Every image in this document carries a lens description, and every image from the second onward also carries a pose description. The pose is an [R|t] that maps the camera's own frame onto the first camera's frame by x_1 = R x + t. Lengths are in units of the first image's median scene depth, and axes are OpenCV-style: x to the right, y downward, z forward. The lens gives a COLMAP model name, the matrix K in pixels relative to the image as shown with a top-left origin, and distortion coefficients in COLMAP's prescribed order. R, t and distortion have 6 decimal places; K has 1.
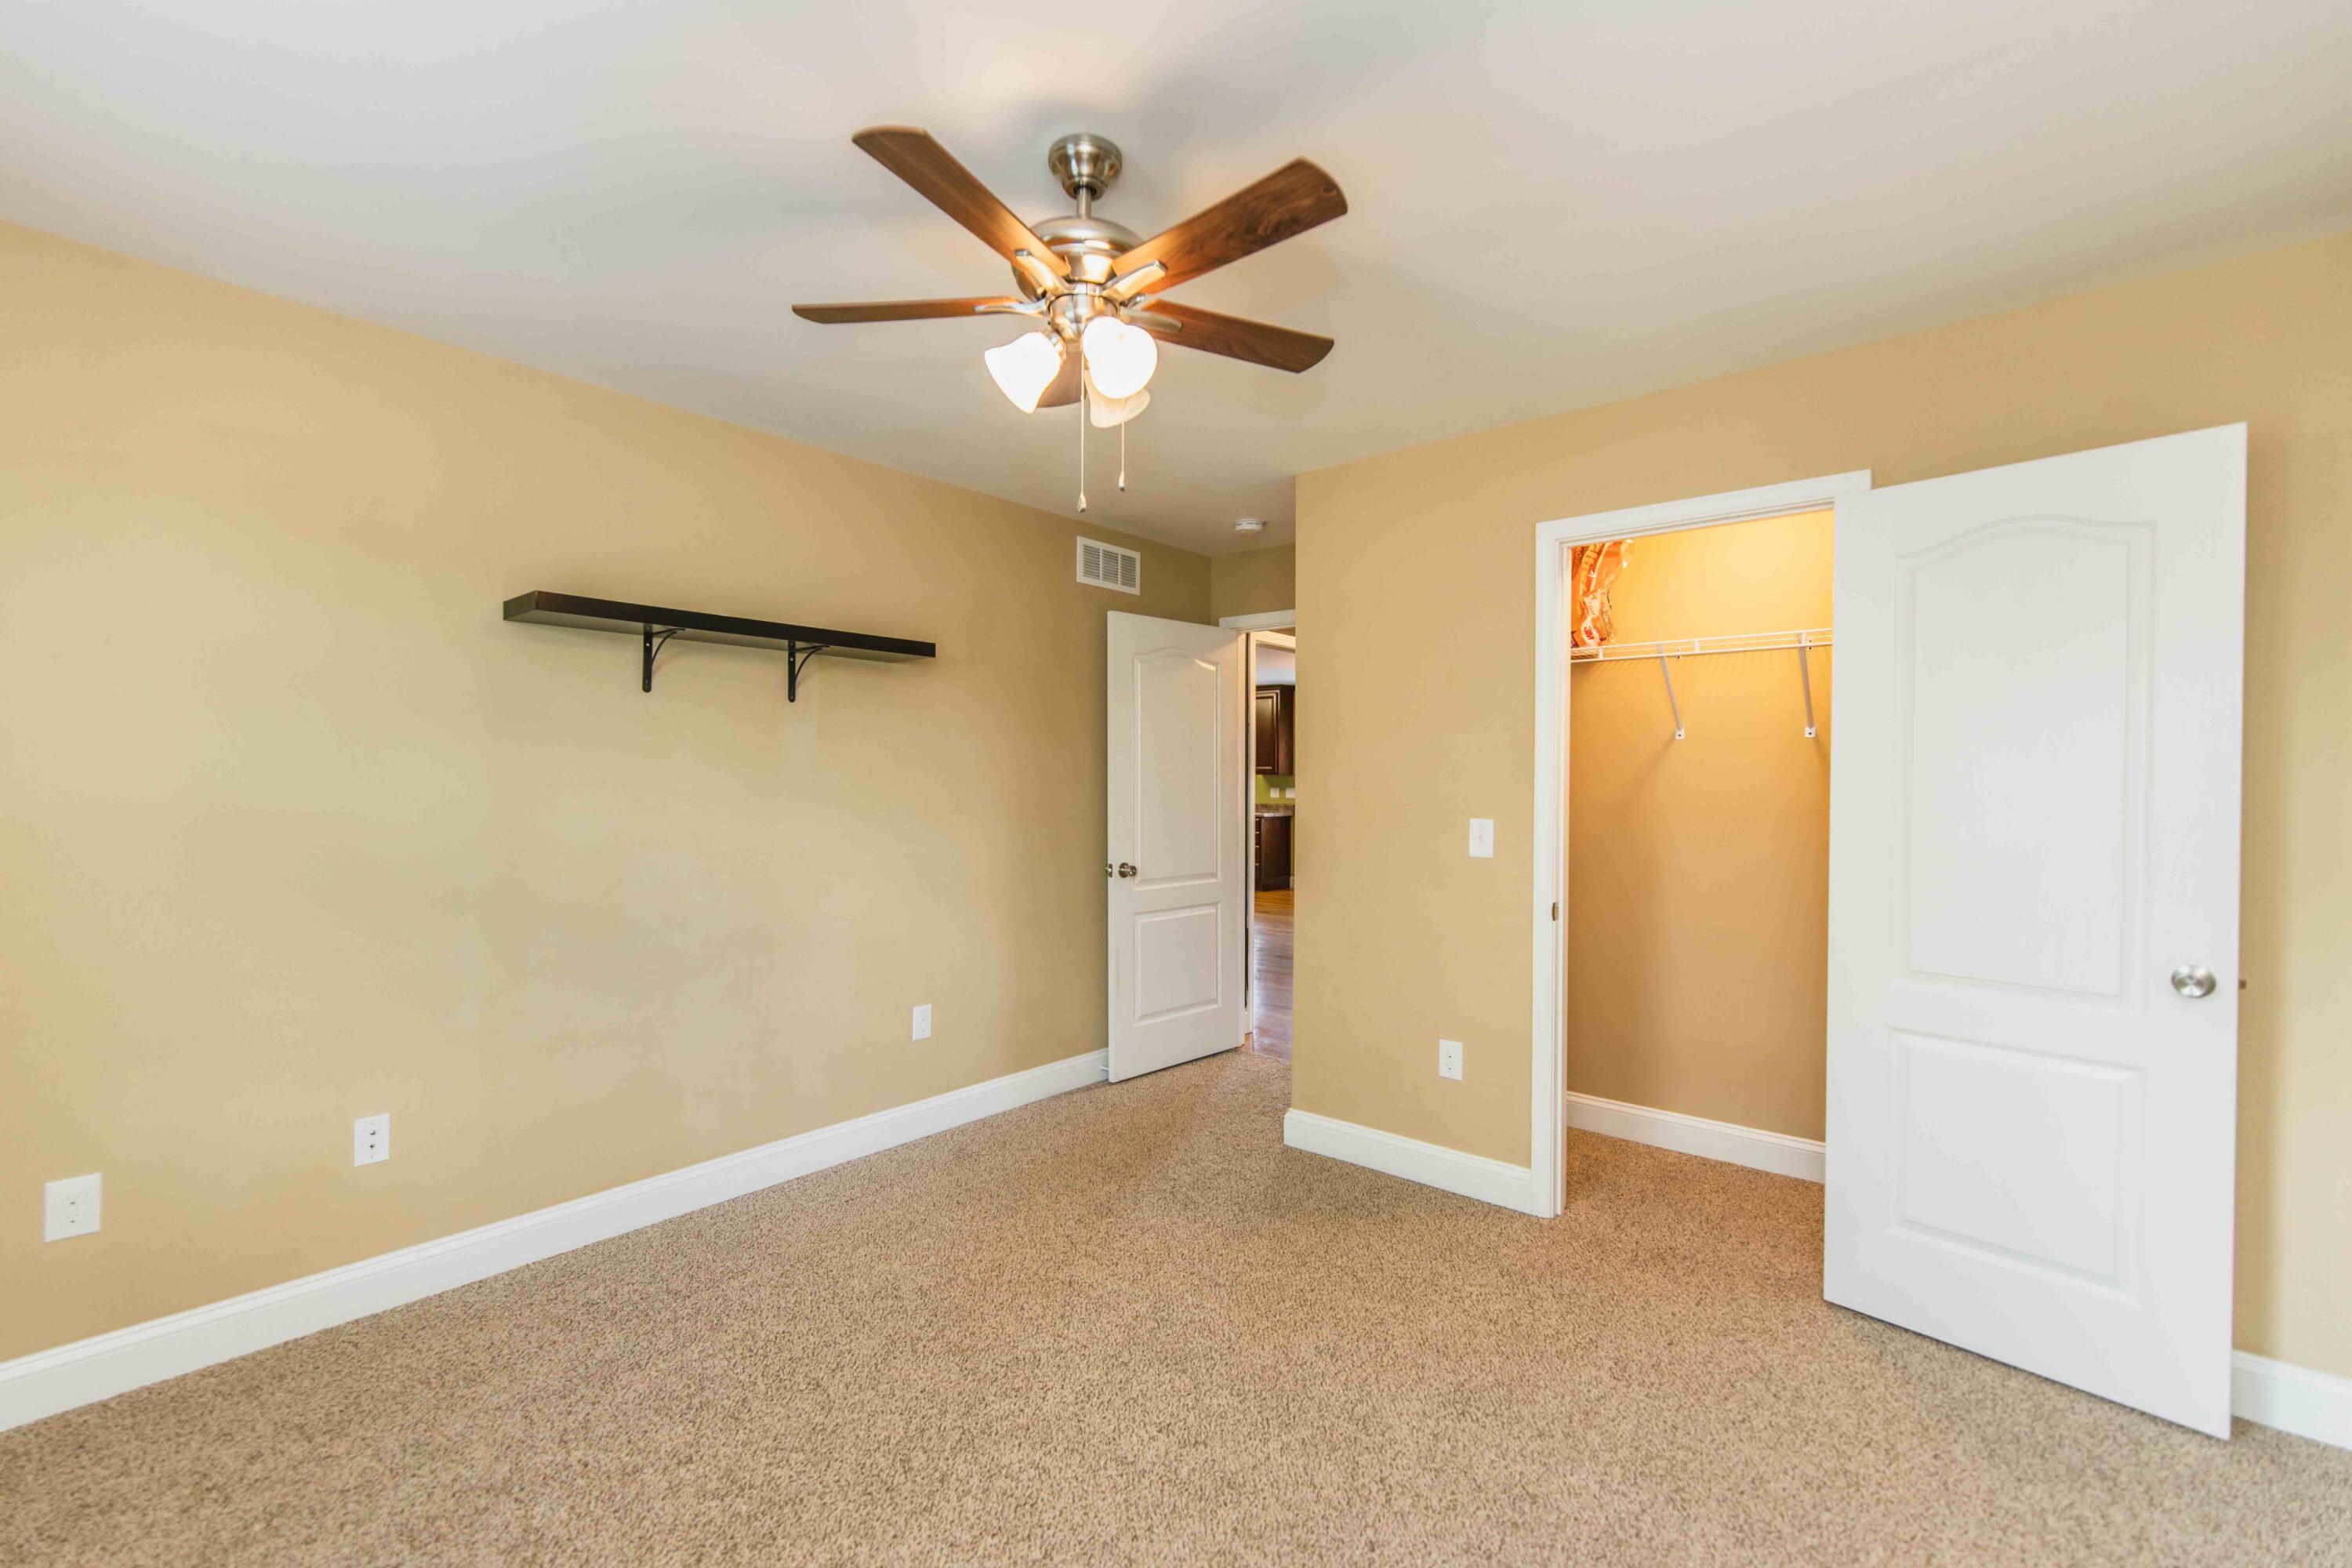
lens RADIAL K [[1007.7, 0, 1179.9], [0, 1007.7, 784.5], [0, 0, 1]] dist [-0.000270, -0.000755]
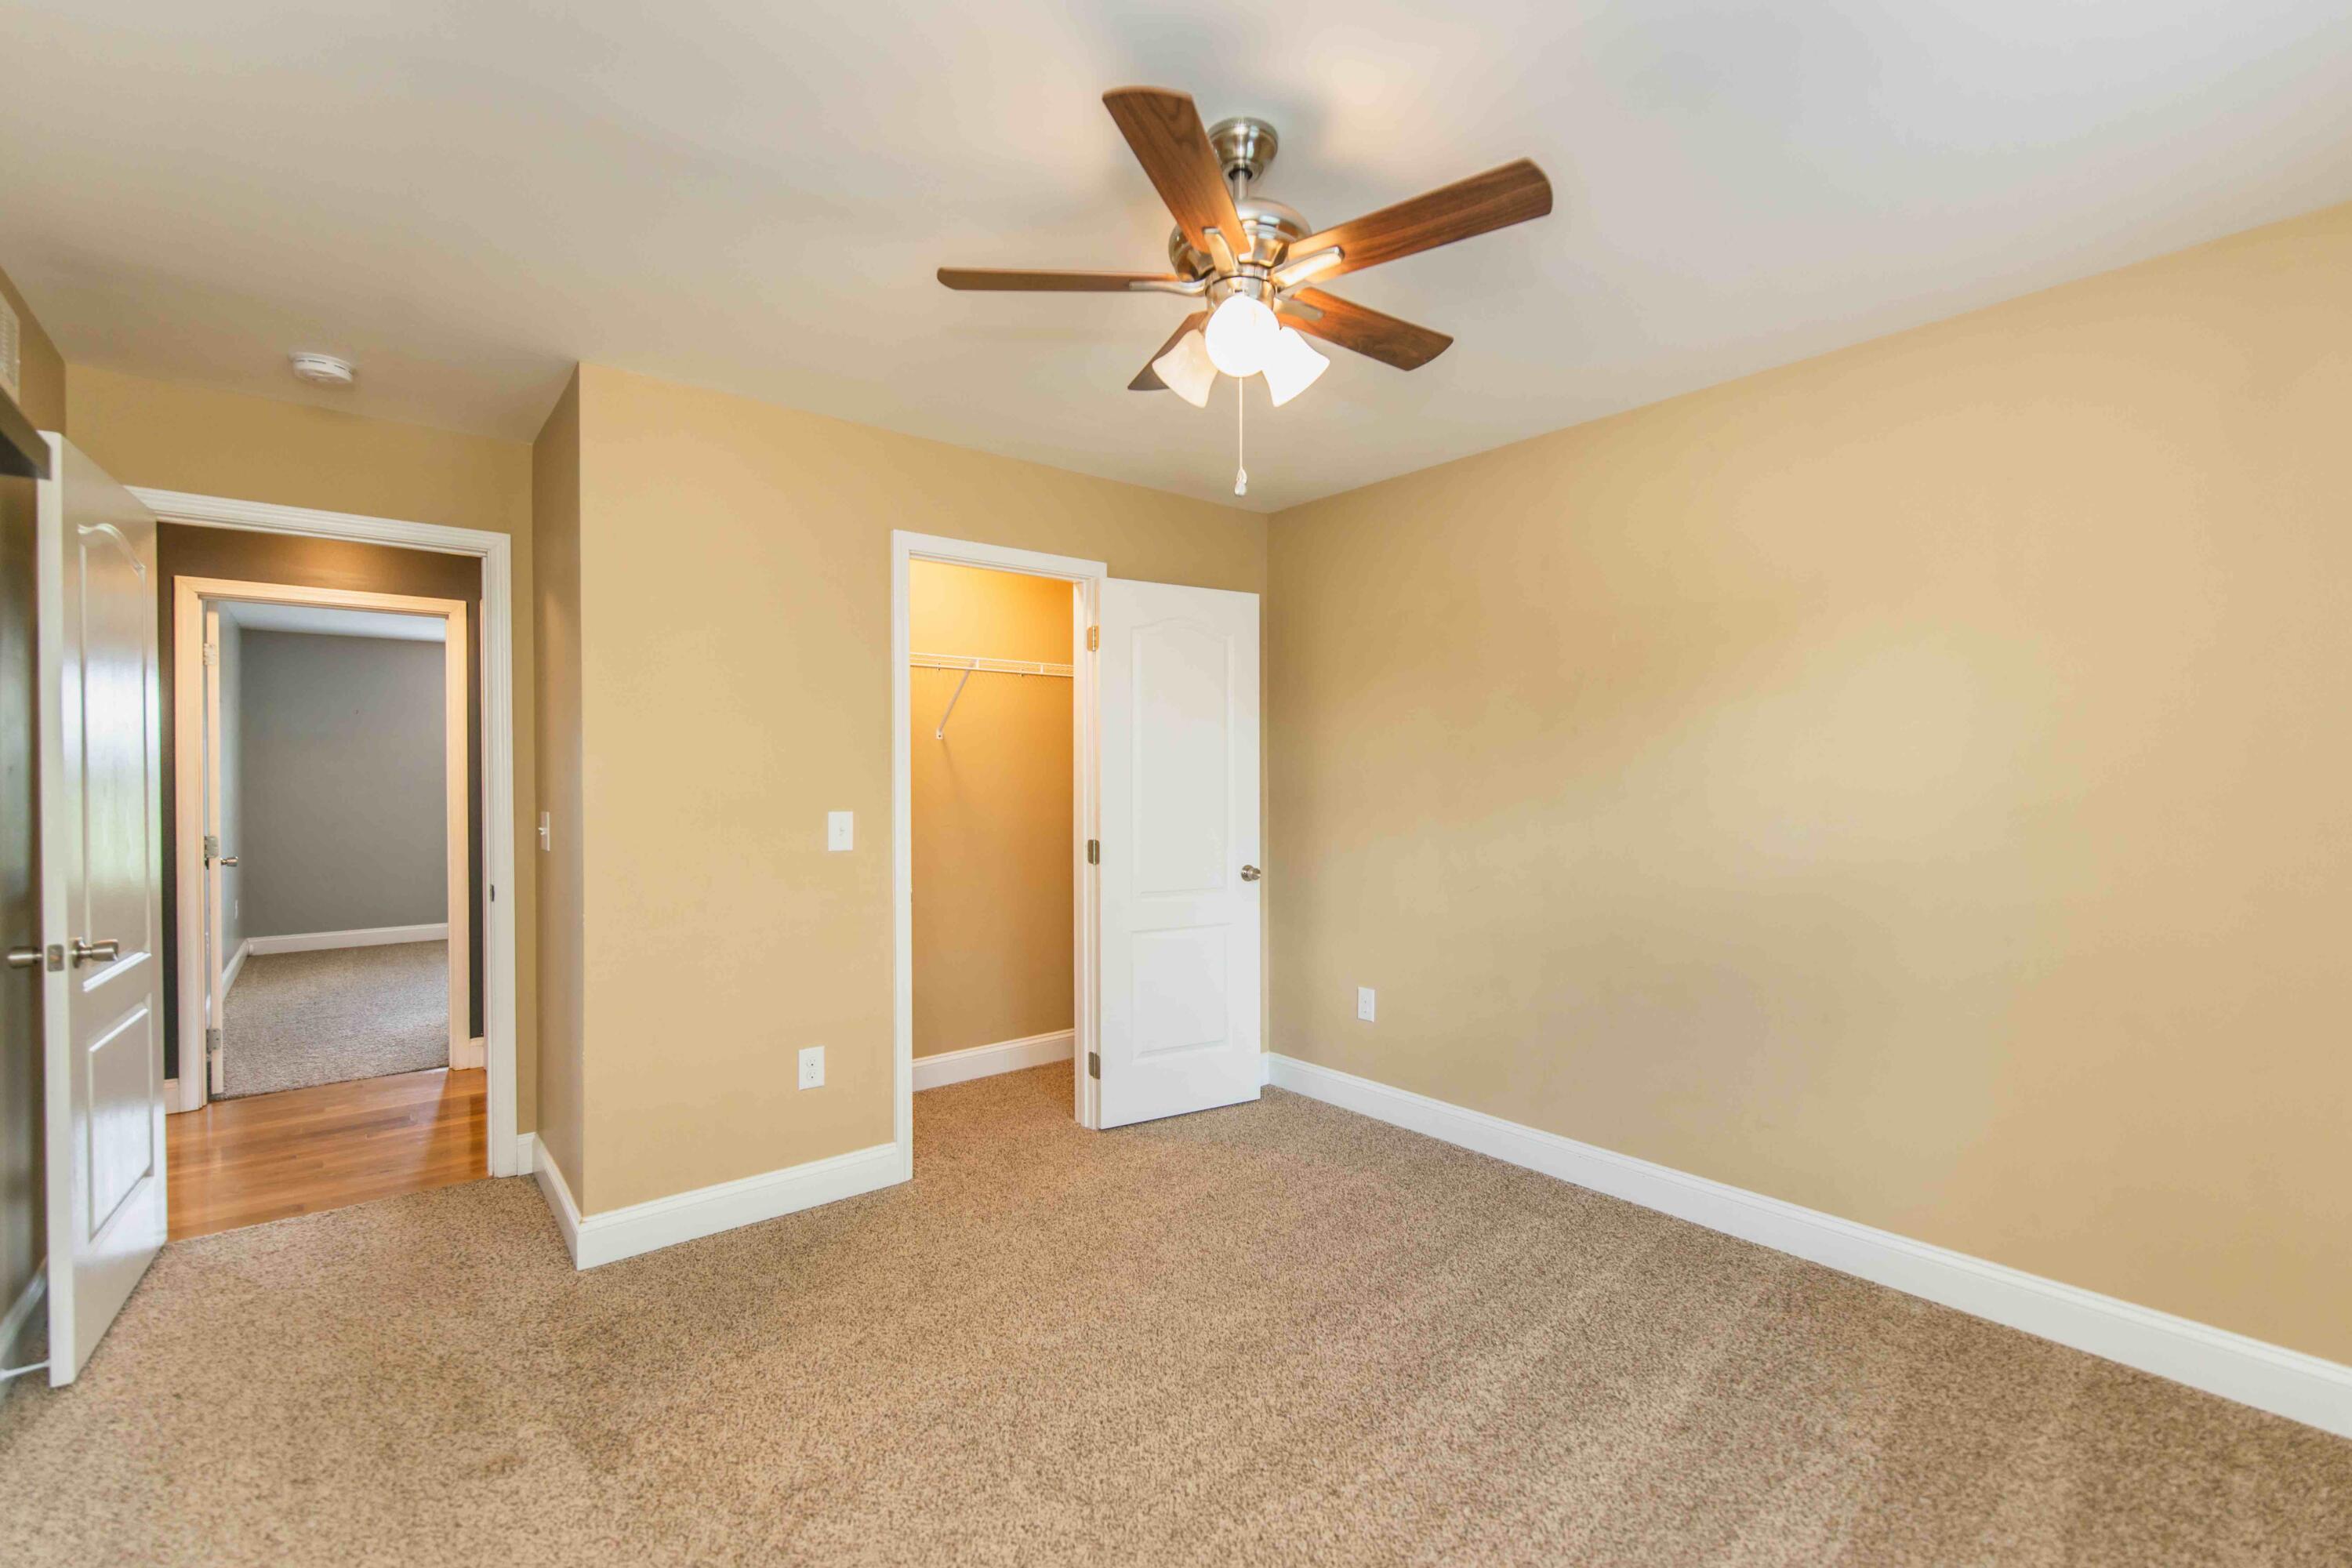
lens RADIAL K [[1007.7, 0, 1181.4], [0, 1007.7, 781.2], [0, 0, 1]] dist [-0.000270, -0.000755]
pose [[0.181314, -0.007780, 0.983395, -0.632783], [0.009583, 0.999935, 0.006144, 0.001311], [-0.983379, 0.008310, 0.181376, 0.515389]]
